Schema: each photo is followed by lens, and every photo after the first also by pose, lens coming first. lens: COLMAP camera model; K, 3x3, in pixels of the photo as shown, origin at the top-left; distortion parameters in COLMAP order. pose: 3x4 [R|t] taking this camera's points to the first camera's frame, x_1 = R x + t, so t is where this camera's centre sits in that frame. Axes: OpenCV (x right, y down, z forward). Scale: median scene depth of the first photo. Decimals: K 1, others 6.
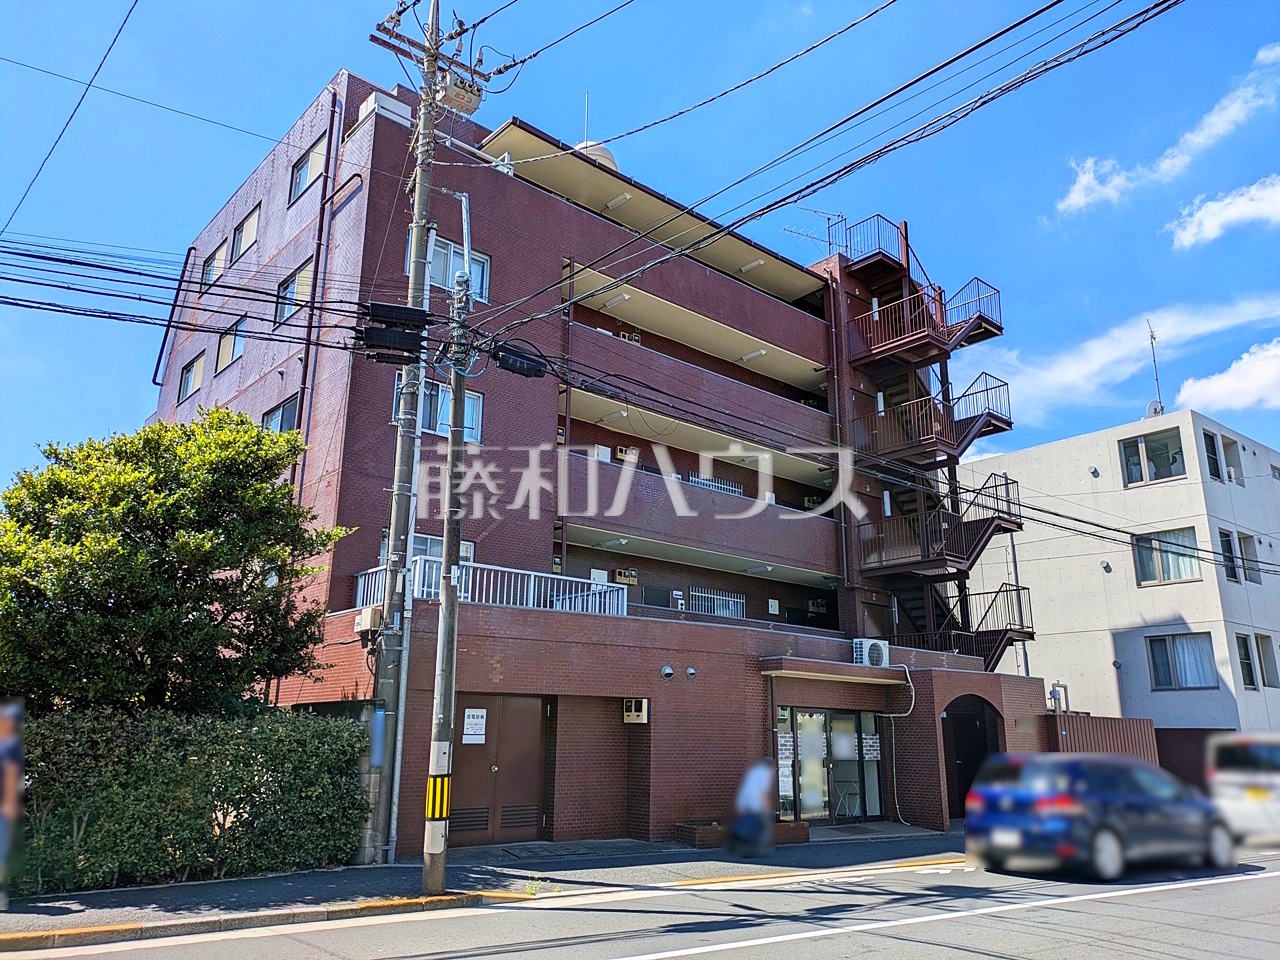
lens RADIAL K [[938.9, 0, 640.0], [0, 938.9, 480.0], [0, 0, 1]] dist [0.046315, -0.000788]
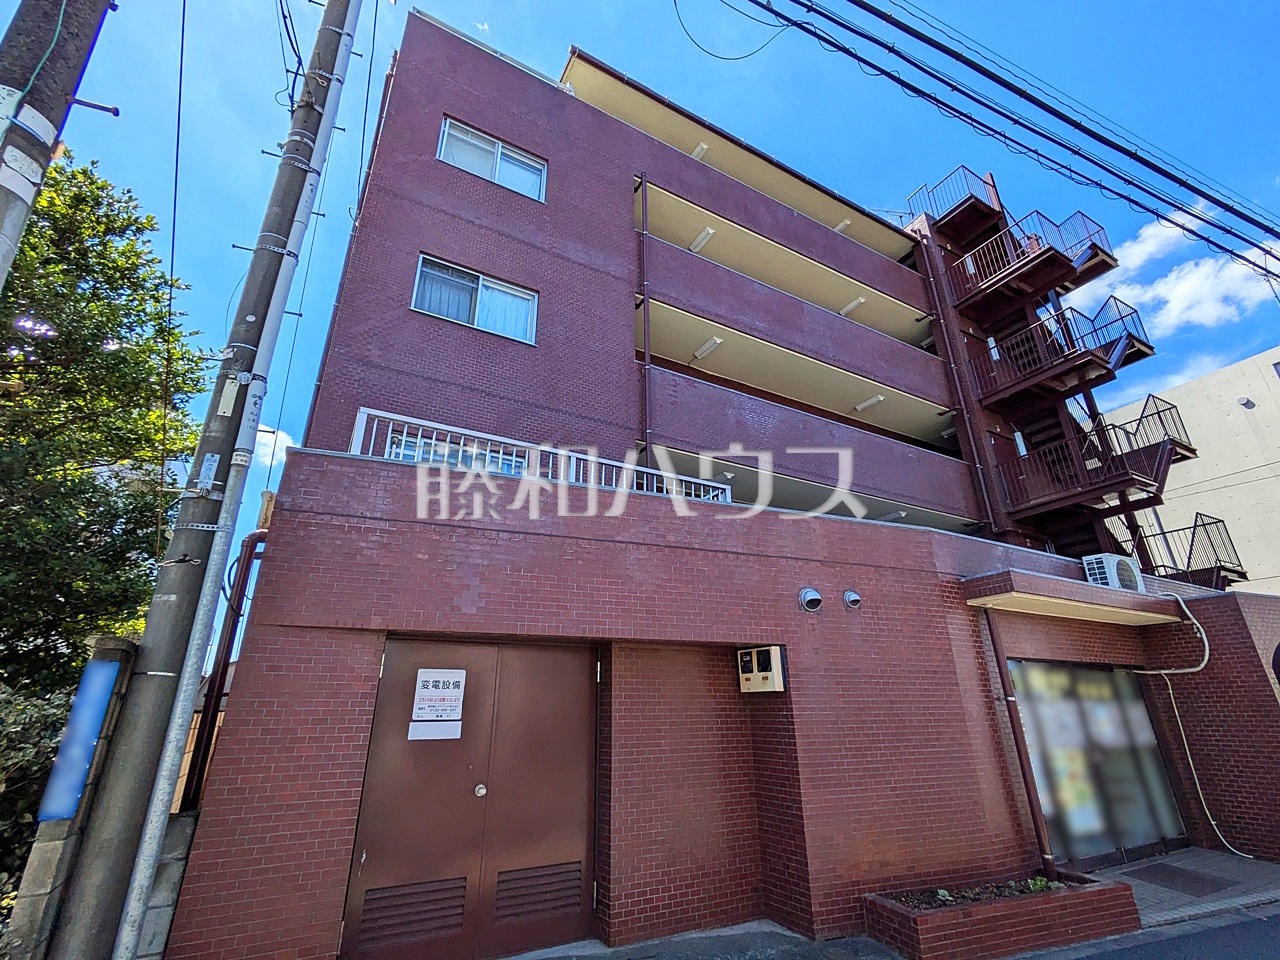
lens RADIAL K [[582.6, 0, 640.0], [0, 582.6, 480.0], [0, 0, 1]] dist [0.000580, 0.000138]
pose [[0.977860, -0.096777, -0.185535, 0.000715], [0.074586, 0.989590, -0.123076, 0.157272], [0.195515, 0.106513, 0.974899, 0.585999]]
